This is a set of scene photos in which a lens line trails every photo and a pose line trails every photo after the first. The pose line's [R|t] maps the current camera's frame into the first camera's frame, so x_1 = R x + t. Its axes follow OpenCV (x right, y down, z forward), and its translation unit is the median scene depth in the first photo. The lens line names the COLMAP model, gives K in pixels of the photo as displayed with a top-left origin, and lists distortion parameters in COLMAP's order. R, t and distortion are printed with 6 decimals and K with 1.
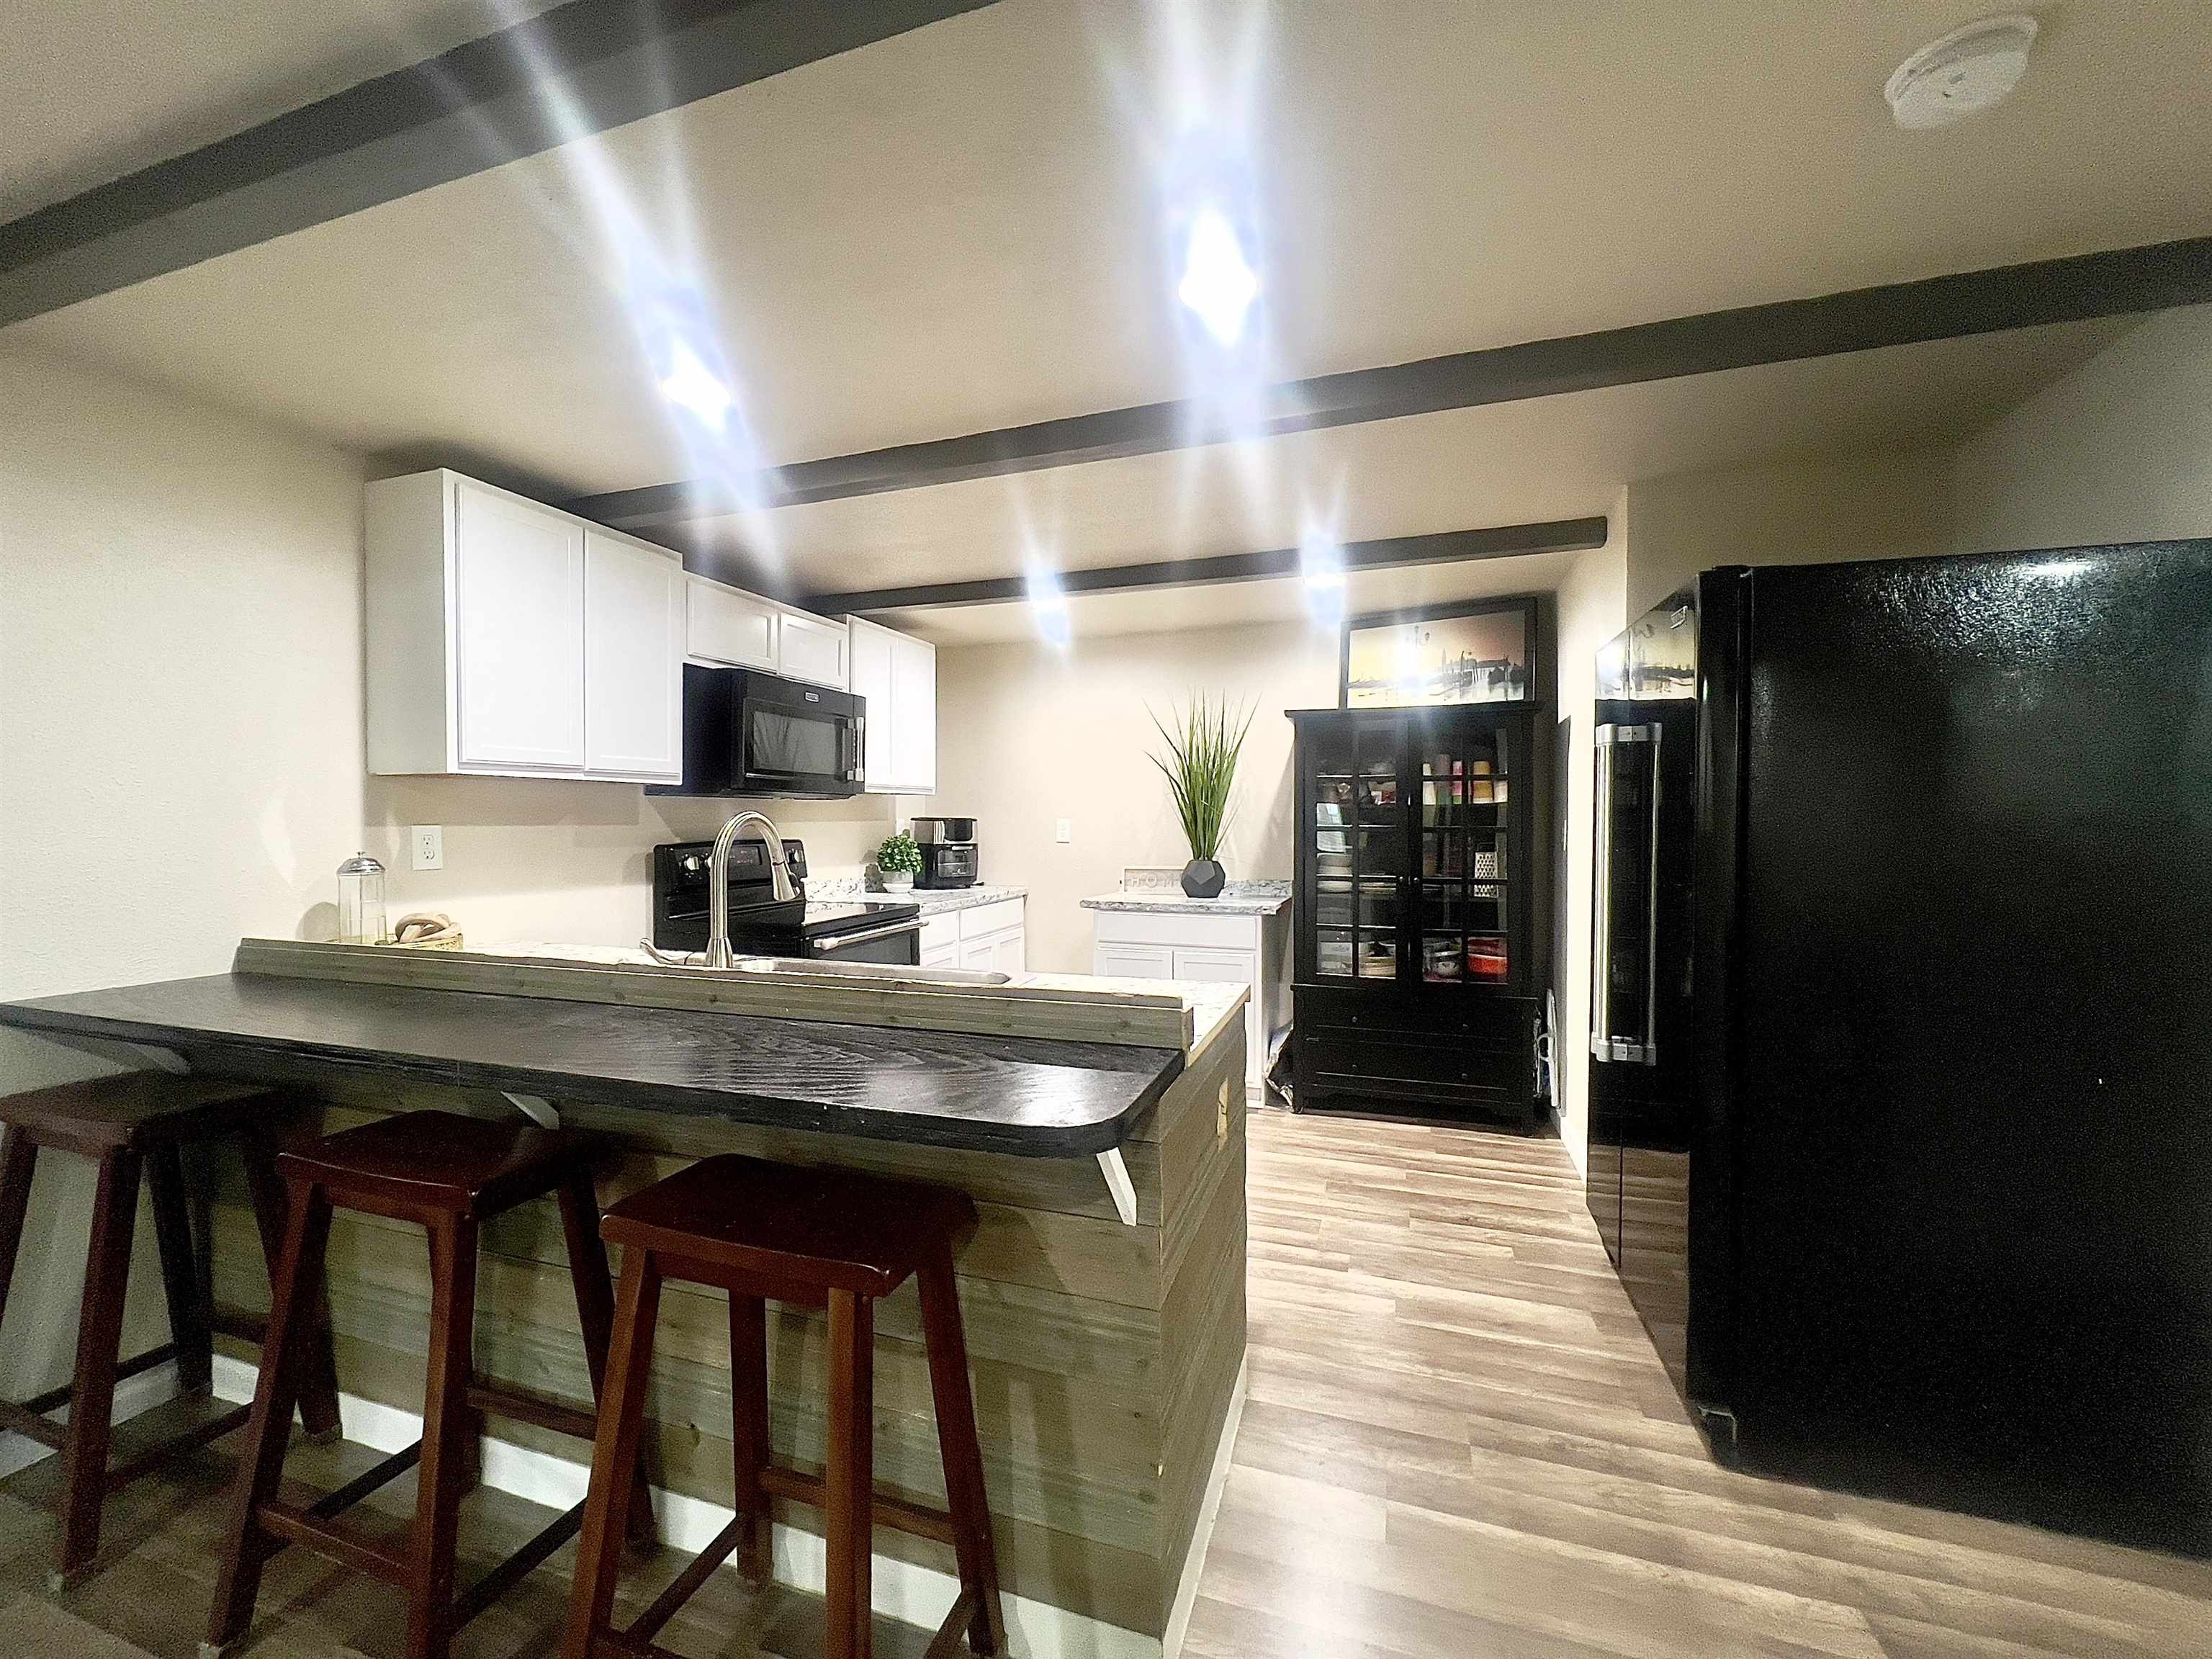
lens RADIAL K [[885.2, 0, 1095.9], [0, 885.2, 826.9], [0, 0, 1]] dist [-0.002893, 0.000991]
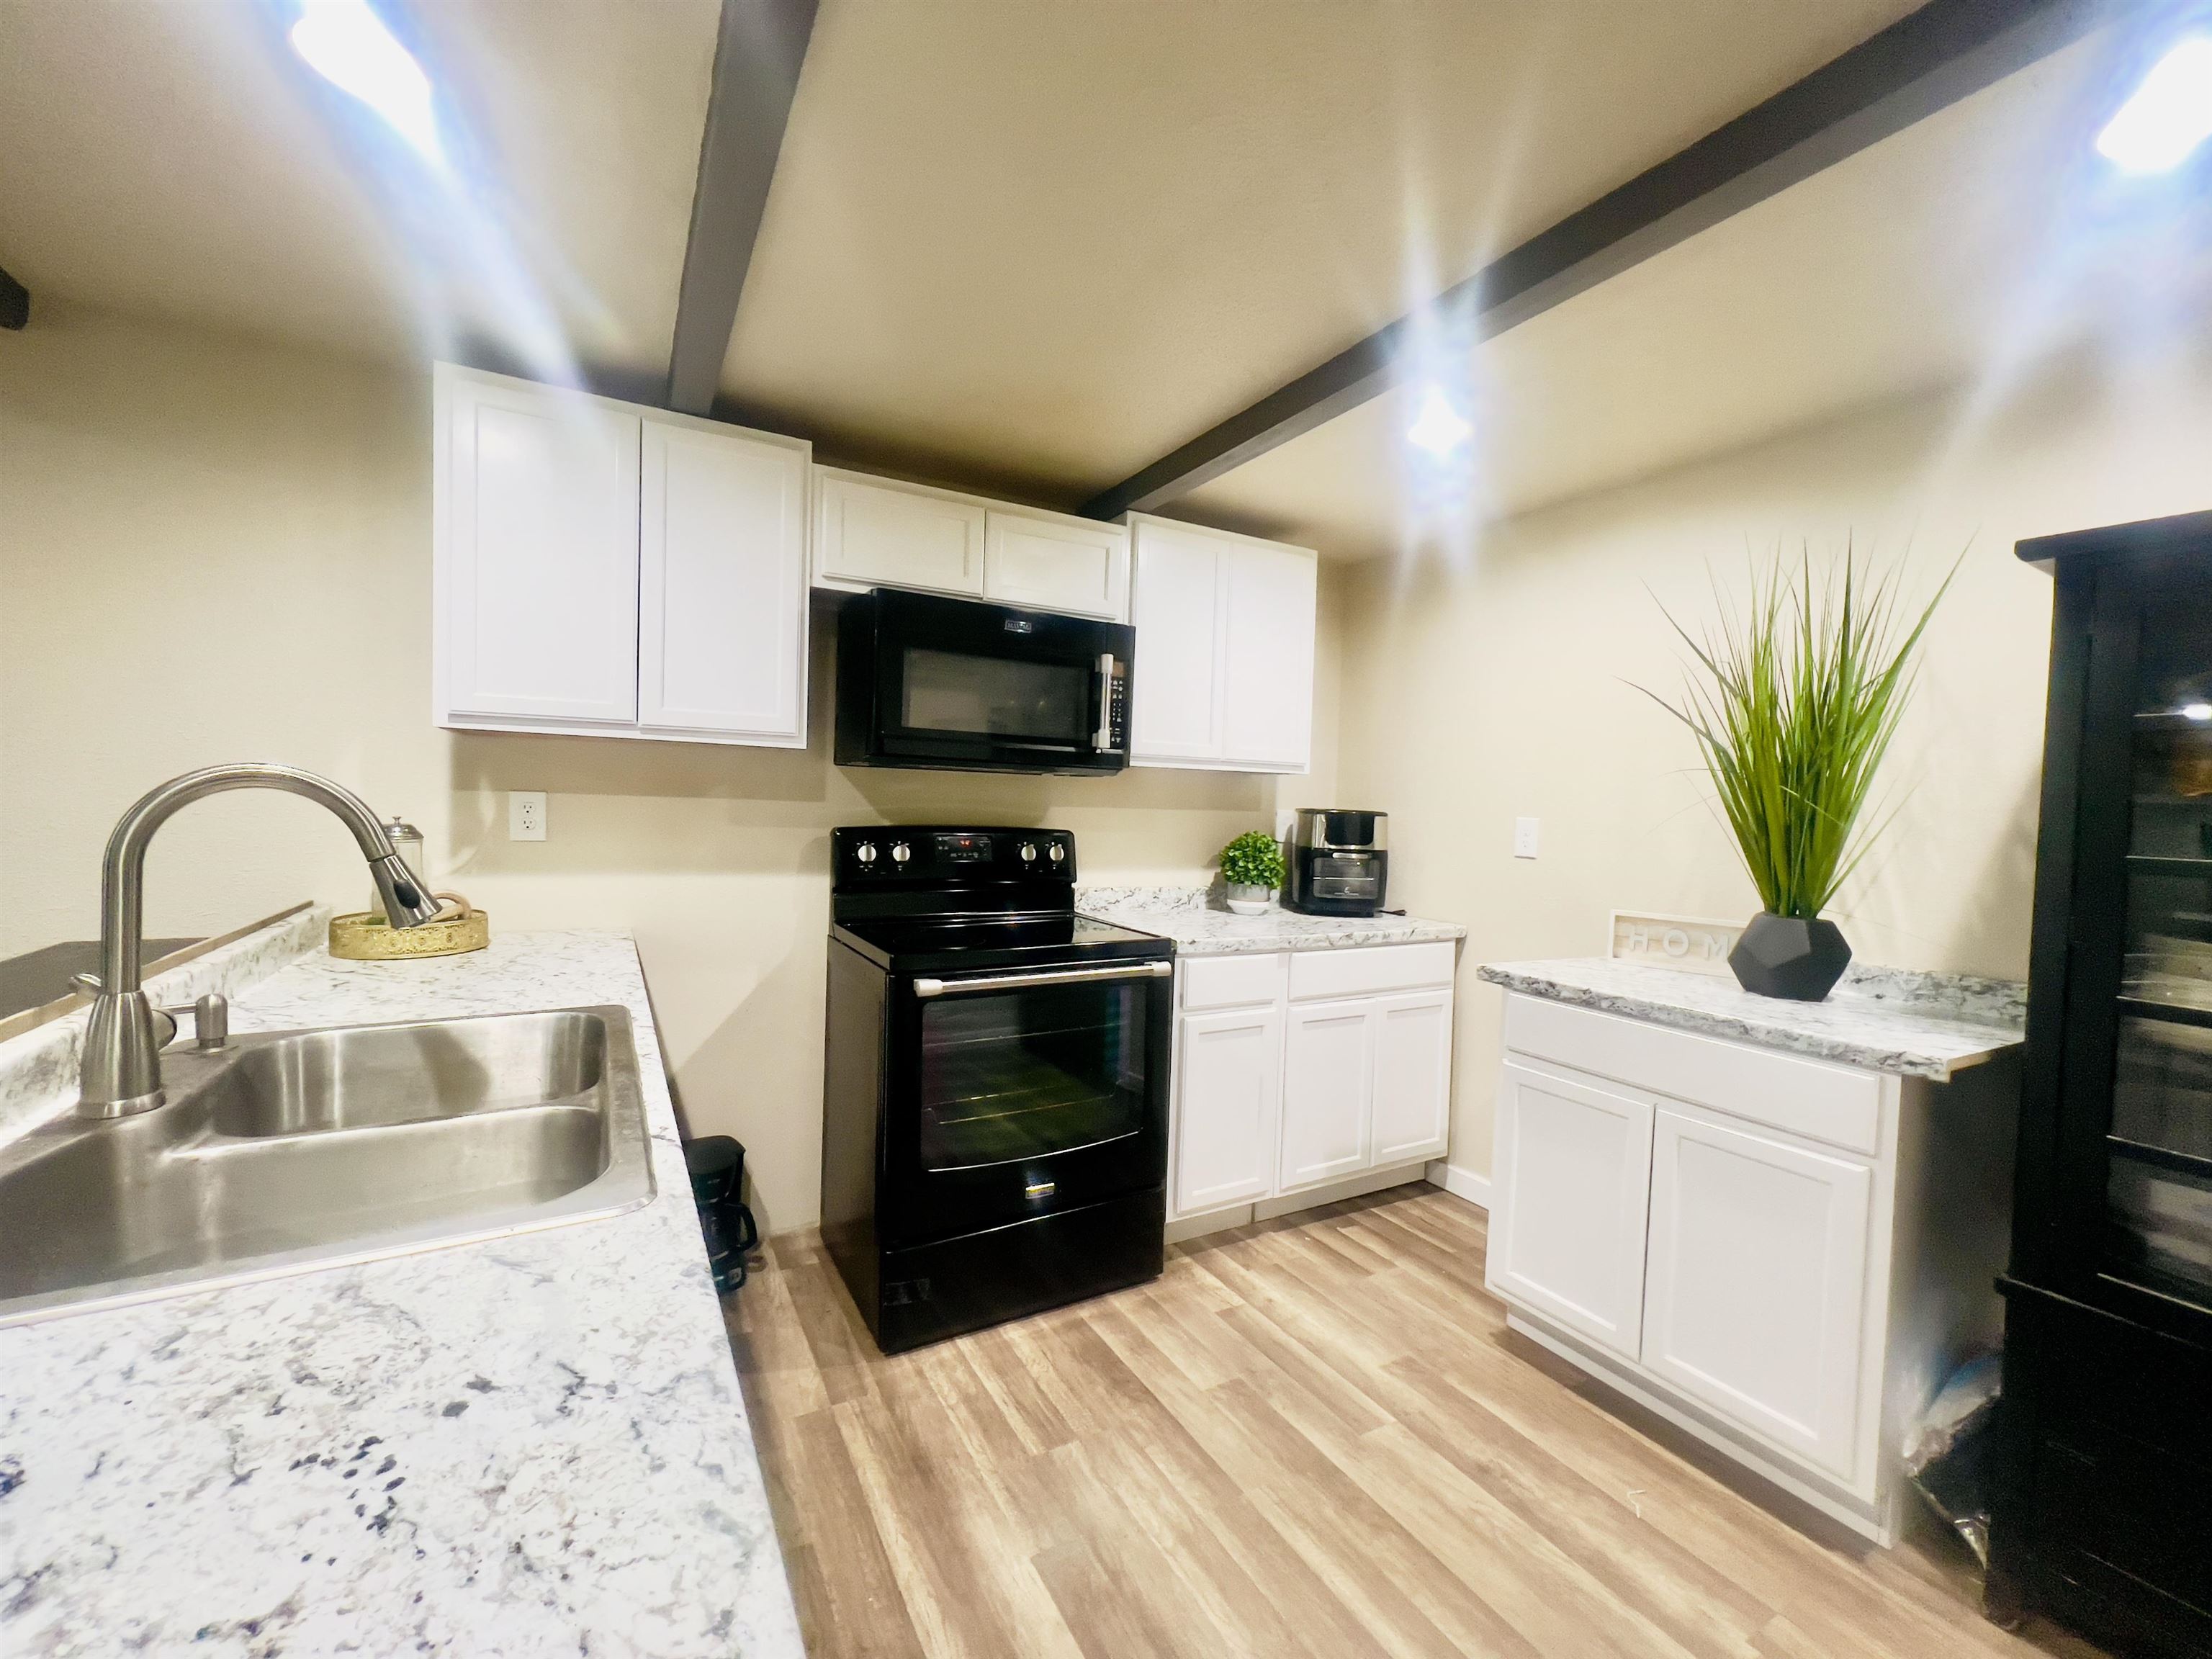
lens RADIAL K [[885.2, 0, 1097.8], [0, 885.2, 829.3], [0, 0, 1]] dist [-0.002893, 0.000991]
pose [[0.747348, 0.044220, -0.662959, 0.176276], [-0.039348, 0.998977, 0.022276, -0.004239], [0.663266, 0.009439, 0.748324, 0.468415]]
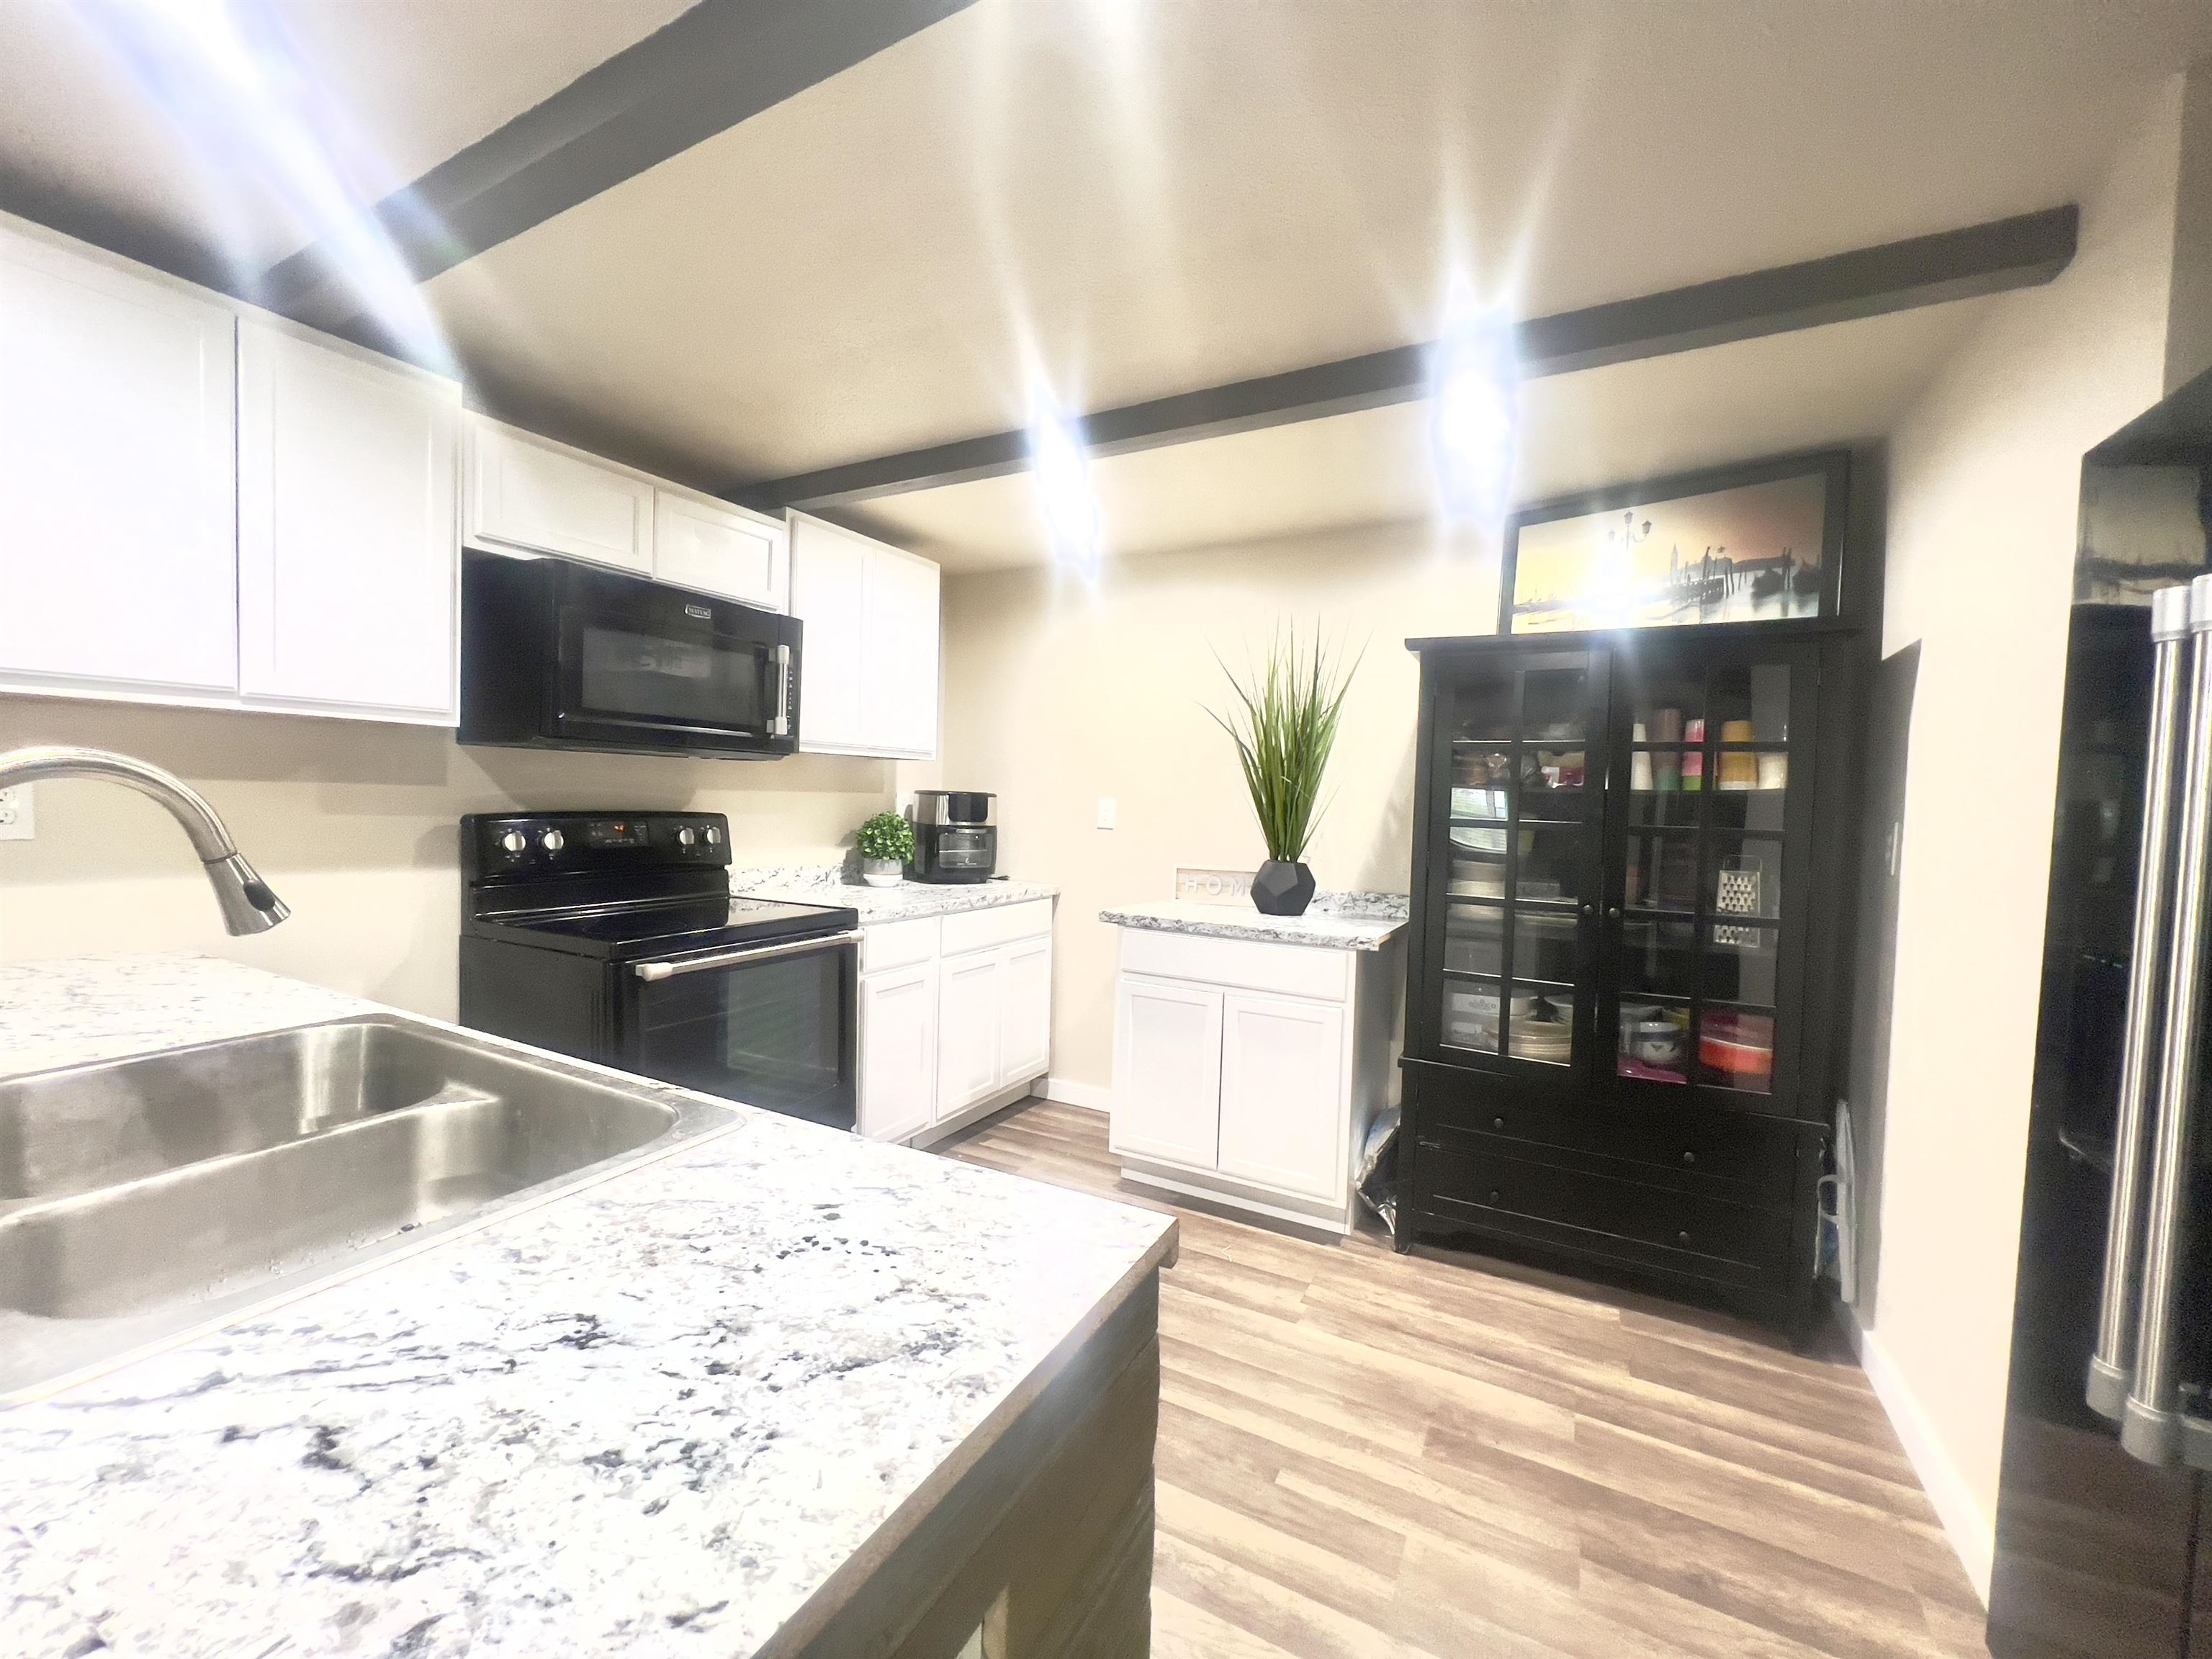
lens RADIAL K [[885.2, 0, 1098.5], [0, 885.2, 828.4], [0, 0, 1]] dist [-0.002893, 0.000991]
pose [[0.985690, 0.034954, -0.164904, 0.103424], [-0.031216, 0.999195, 0.025206, -0.001792], [0.165652, -0.019698, 0.985987, 0.319643]]
